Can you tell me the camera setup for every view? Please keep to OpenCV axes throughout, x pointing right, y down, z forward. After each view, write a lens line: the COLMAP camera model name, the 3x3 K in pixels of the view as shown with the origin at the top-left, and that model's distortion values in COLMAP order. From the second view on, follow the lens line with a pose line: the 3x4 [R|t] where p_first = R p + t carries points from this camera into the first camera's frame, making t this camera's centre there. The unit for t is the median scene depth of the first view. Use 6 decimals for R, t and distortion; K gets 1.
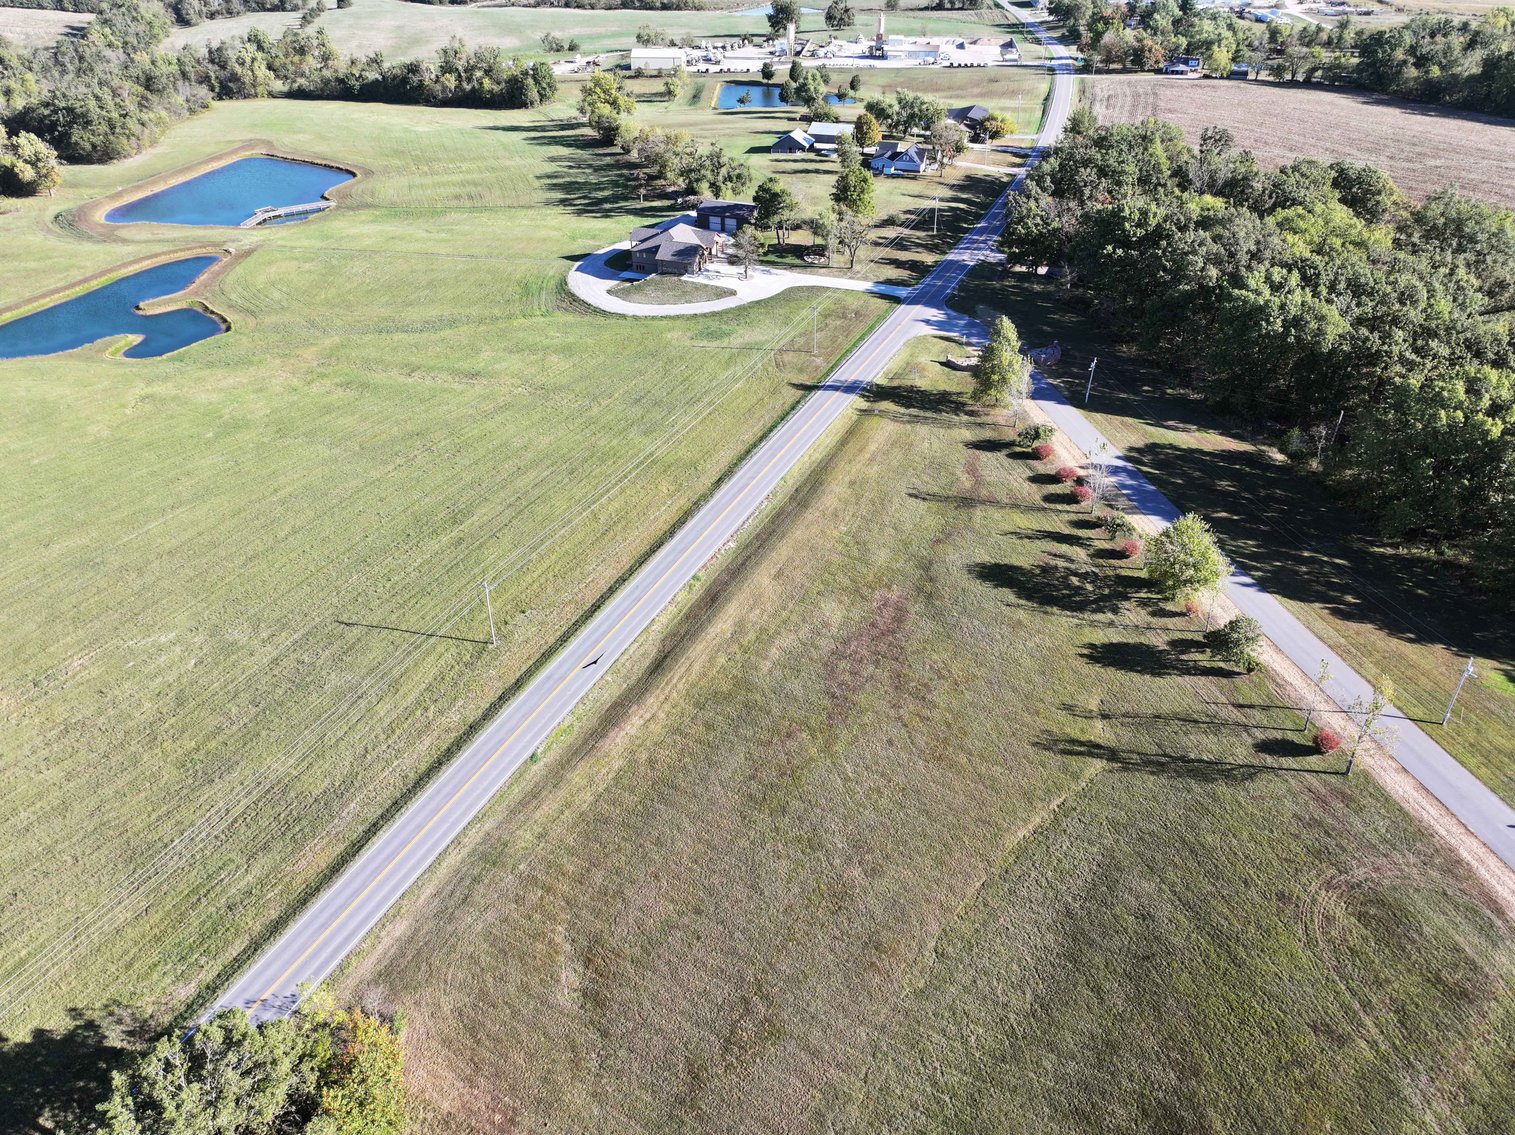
lens RADIAL K [[1066.3, 0, 755.8], [0, 1066.3, 560.3], [0, 0, 1]] dist [-0.003192, 0.023530]
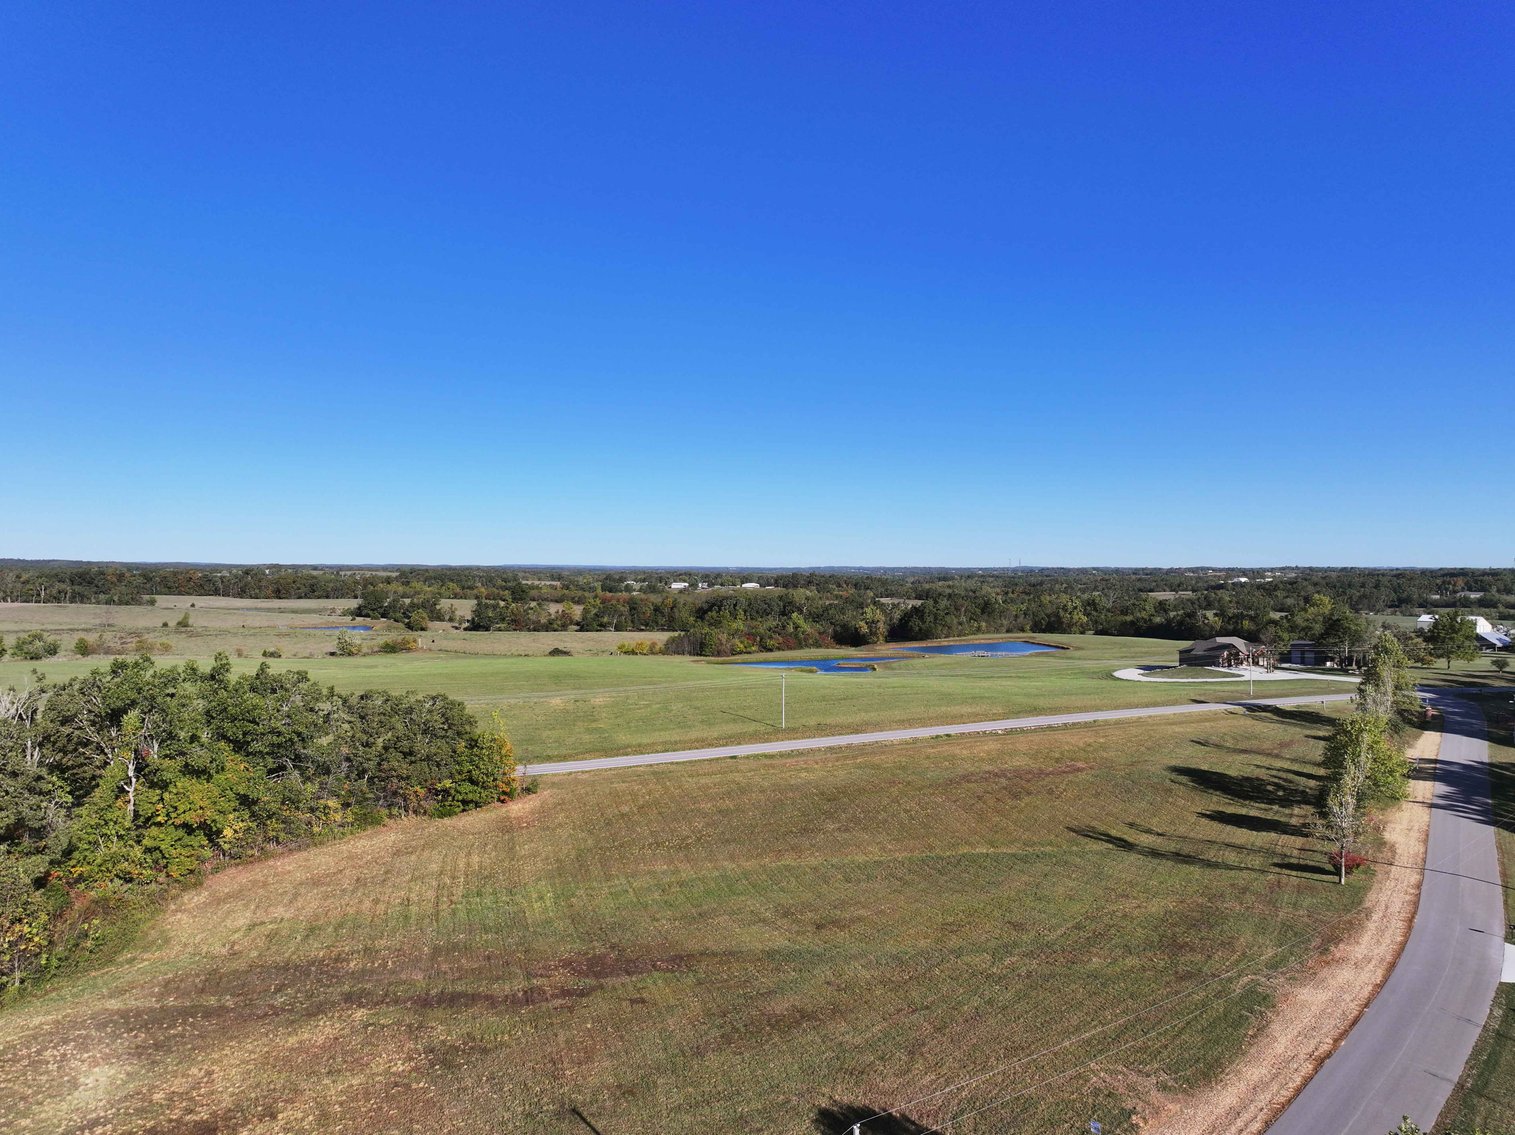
lens RADIAL K [[1058.1, 0, 763.0], [0, 1058.1, 560.9], [0, 0, 1]] dist [-0.007525, 0.022864]
pose [[0.679823, -0.000846, -0.733376, 0.650867], [-0.405813, 0.832515, -0.377140, 0.372042], [0.610865, 0.554002, 0.565619, 0.072436]]
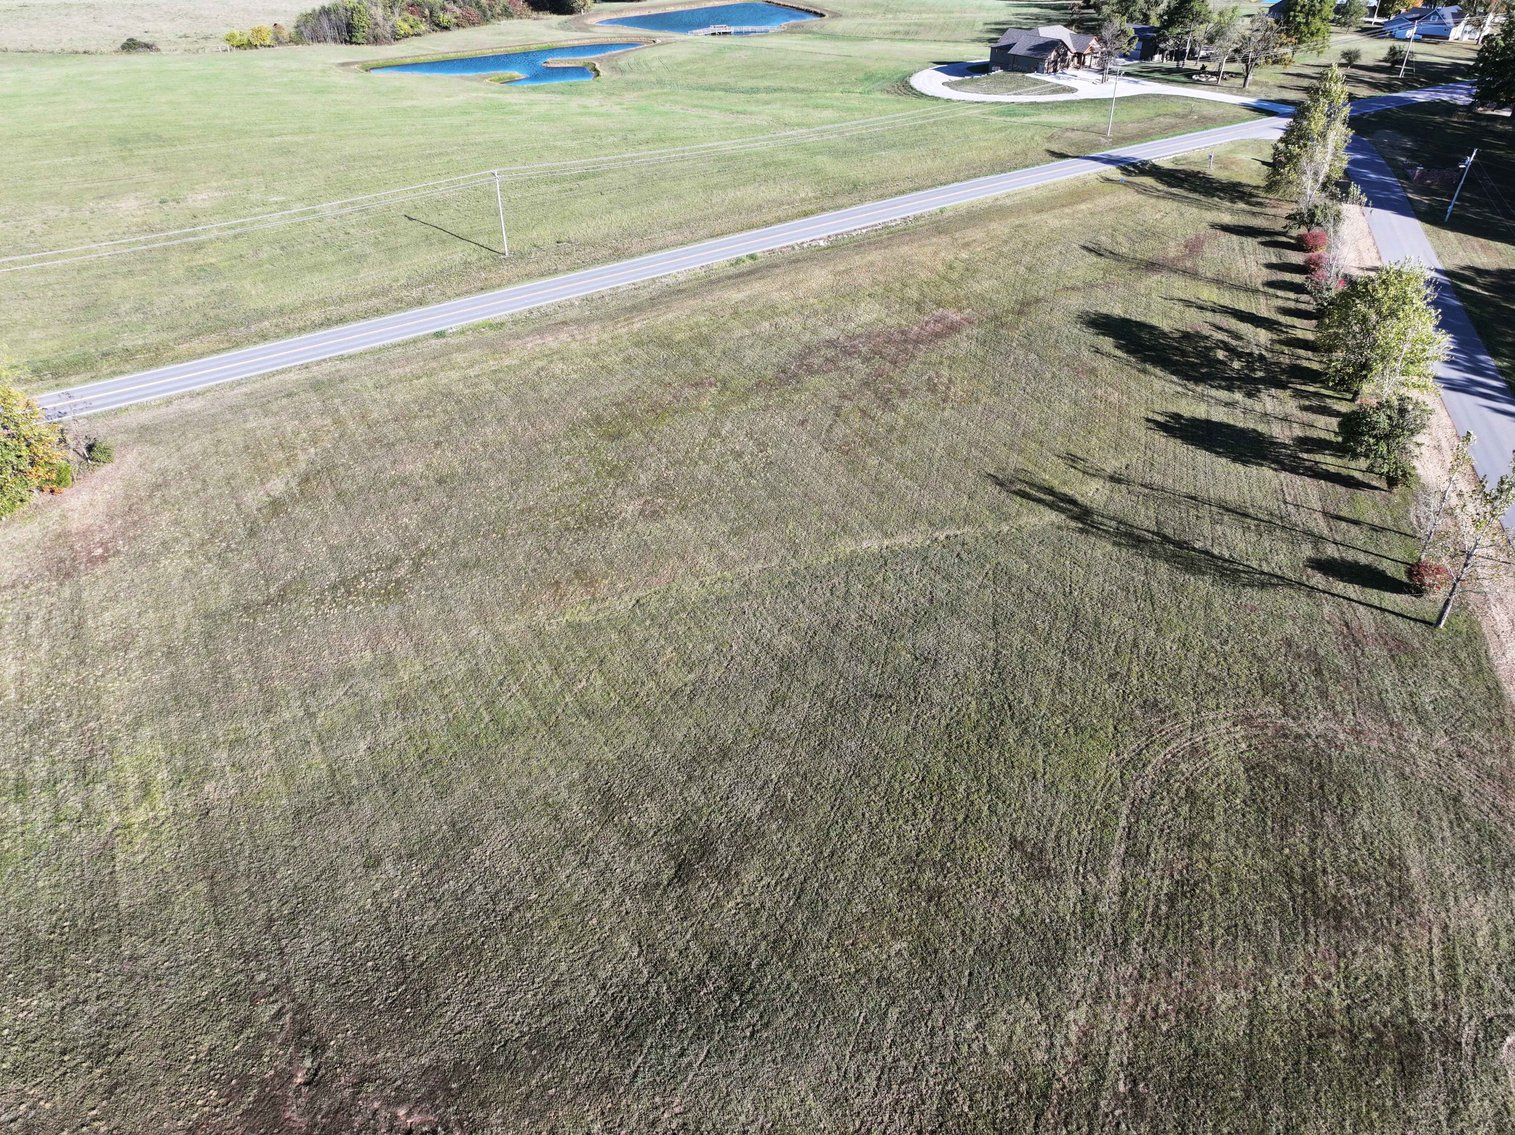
lens RADIAL K [[1058.1, 0, 763.0], [0, 1058.1, 560.9], [0, 0, 1]] dist [-0.007525, 0.022864]
pose [[0.852258, 0.291694, -0.434247, 0.364520], [-0.290404, 0.954263, 0.071051, 0.174884], [0.435111, 0.065553, 0.897987, 0.253416]]
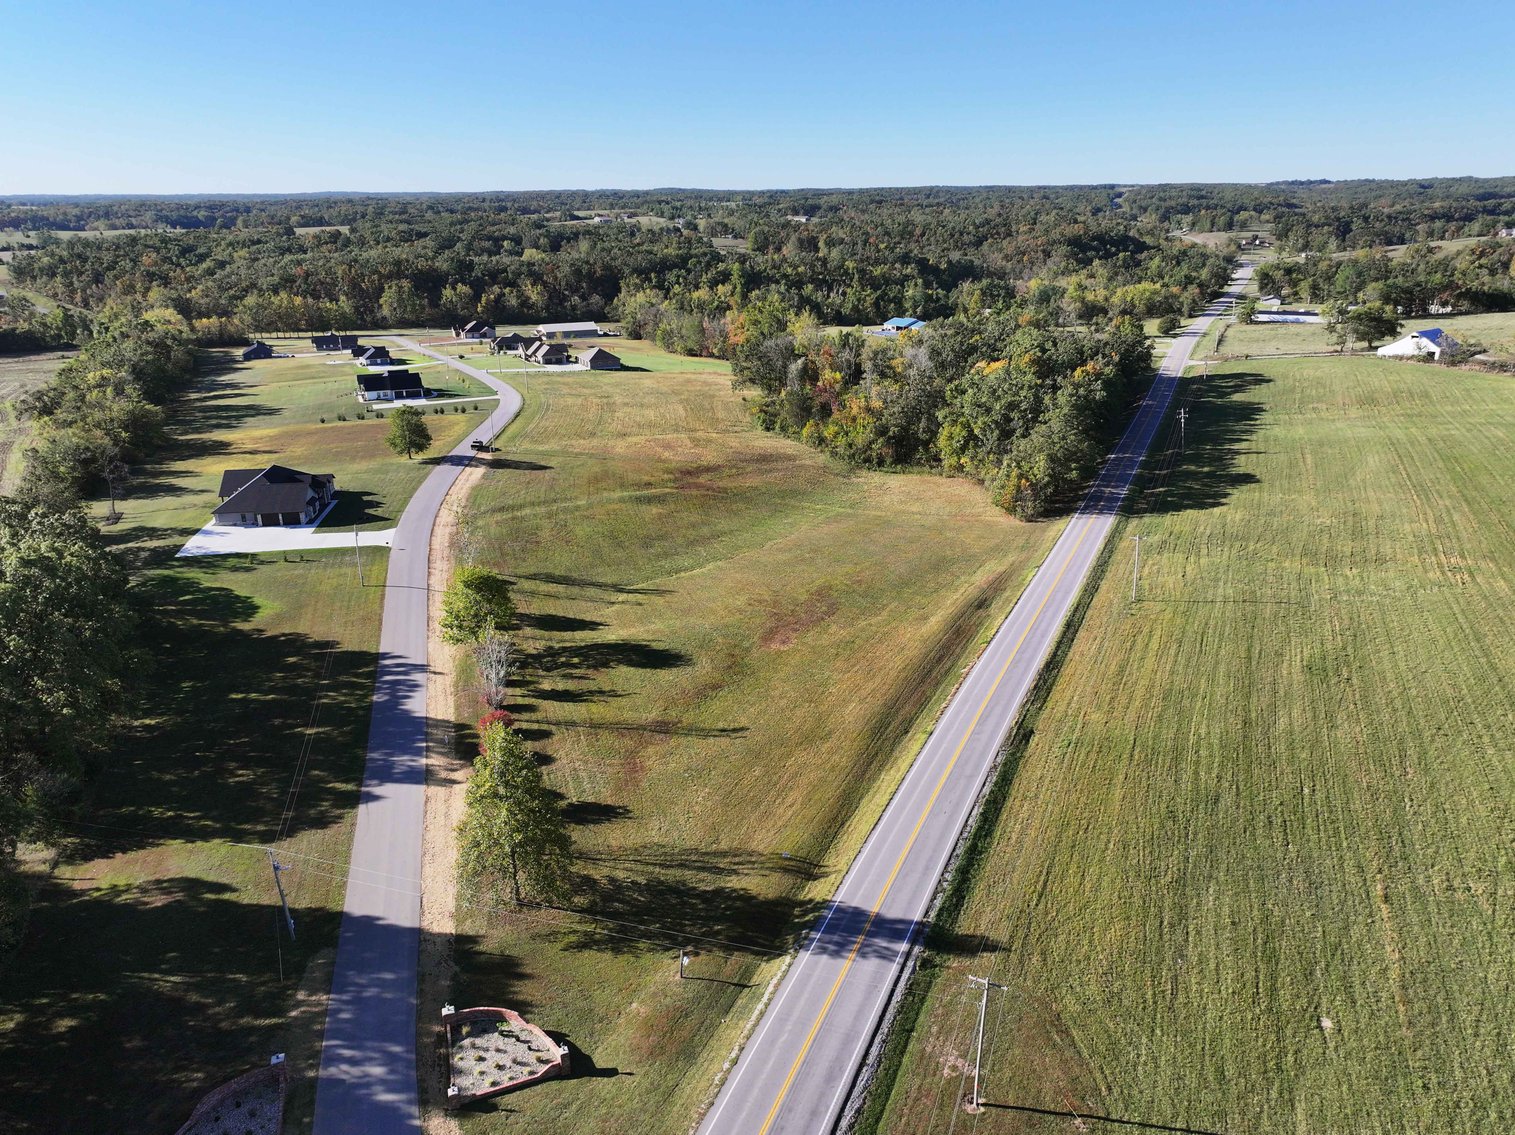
lens RADIAL K [[1066.3, 0, 755.8], [0, 1066.3, 560.3], [0, 0, 1]] dist [-0.003192, 0.023530]
pose [[-0.998976, 0.024745, -0.037864, 0.168995], [-0.015329, 0.602350, 0.798085, -0.724612], [0.042556, 0.797849, -0.601354, 1.413924]]
